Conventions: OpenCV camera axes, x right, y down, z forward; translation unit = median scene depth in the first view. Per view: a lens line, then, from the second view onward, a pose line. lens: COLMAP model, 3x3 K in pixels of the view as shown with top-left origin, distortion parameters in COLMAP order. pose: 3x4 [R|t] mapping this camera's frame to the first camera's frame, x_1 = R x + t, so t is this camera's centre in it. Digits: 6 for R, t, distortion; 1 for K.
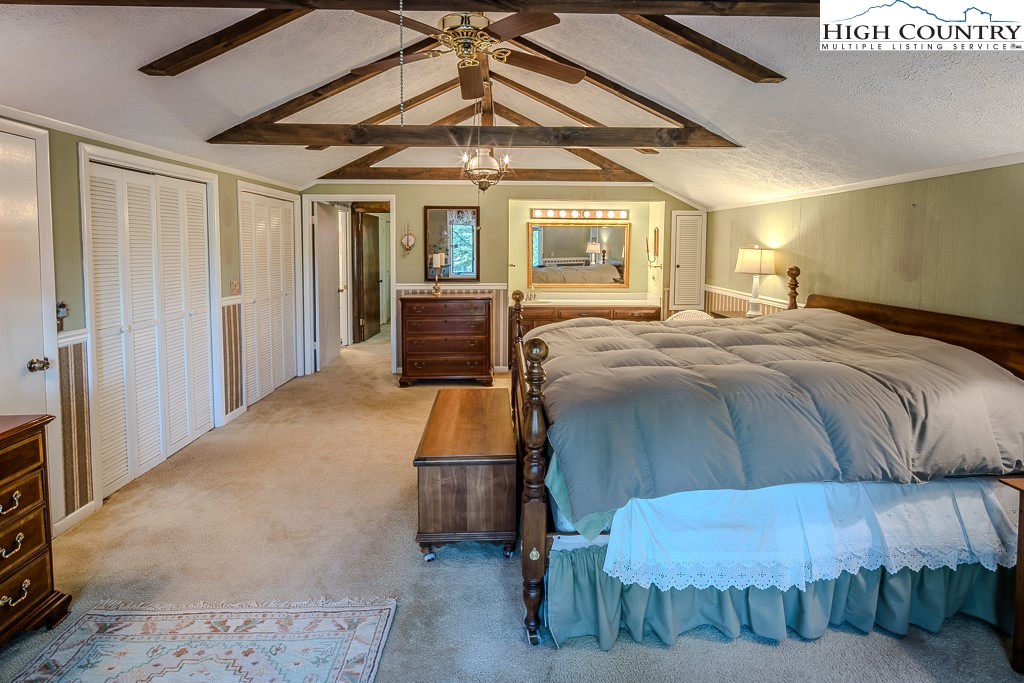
lens RADIAL K [[505.3, 0, 514.5], [0, 505.3, 234.5], [0, 0, 1]] dist [0.001222, -0.001870]
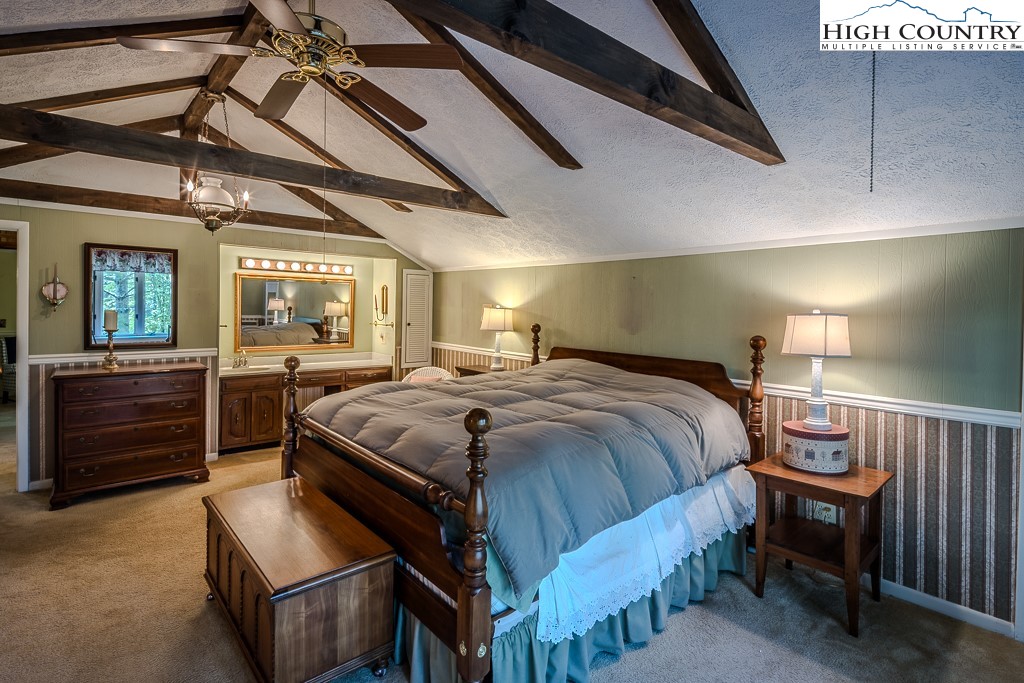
lens RADIAL K [[508.0, 0, 511.5], [0, 508.0, 278.1], [0, 0, 1]] dist [0.000830, -0.000508]
pose [[0.782259, 0.045084, 0.621320, -0.194645], [-0.029247, 0.998936, -0.035661, 0.000612], [-0.622266, 0.009725, 0.782745, 0.096042]]
